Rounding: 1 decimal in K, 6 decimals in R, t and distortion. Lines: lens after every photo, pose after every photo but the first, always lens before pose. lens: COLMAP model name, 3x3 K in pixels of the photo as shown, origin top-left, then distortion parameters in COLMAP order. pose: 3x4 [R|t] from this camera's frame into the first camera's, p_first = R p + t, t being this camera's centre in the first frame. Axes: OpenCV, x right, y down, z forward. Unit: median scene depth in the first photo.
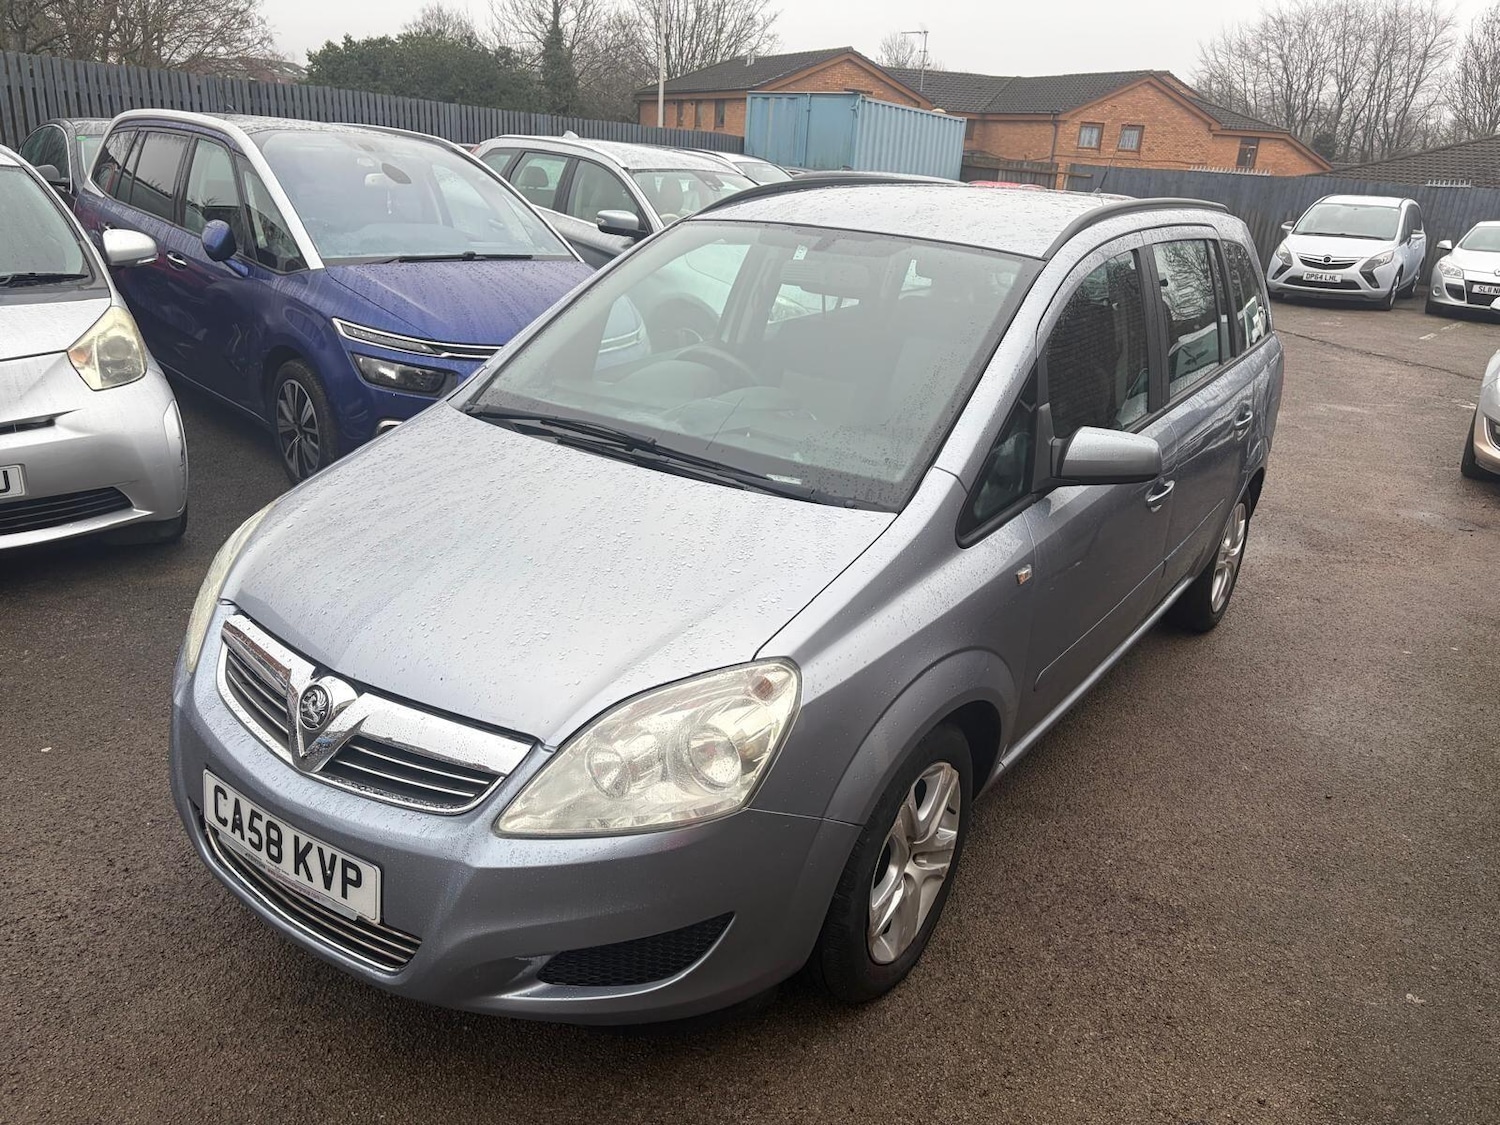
lens RADIAL K [[1121.4, 0, 748.8], [0, 1121.4, 573.1], [0, 0, 1]] dist [0.065032, -0.073185]
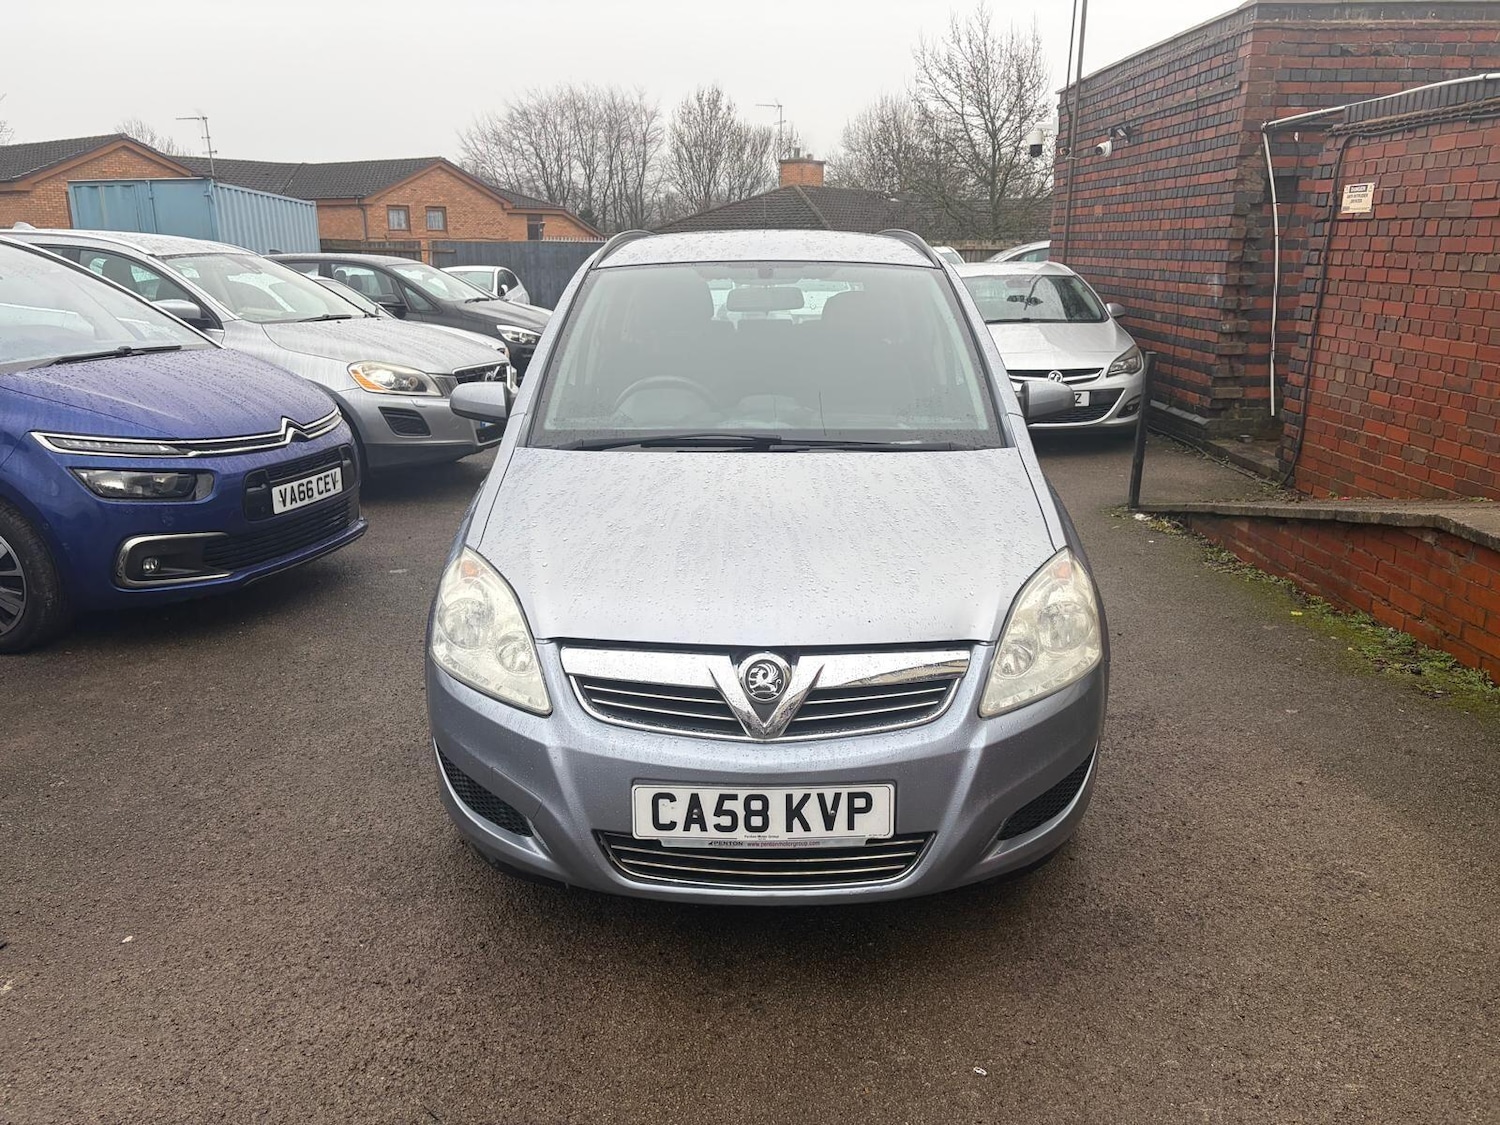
lens RADIAL K [[1121.4, 0, 753.0], [0, 1121.4, 556.8], [0, 0, 1]] dist [0.065032, -0.073185]
pose [[0.824702, -0.205884, 0.526762, -0.634538], [0.246595, 0.969091, -0.007304, 0.004065], [-0.508976, 0.135921, 0.849981, 0.033828]]
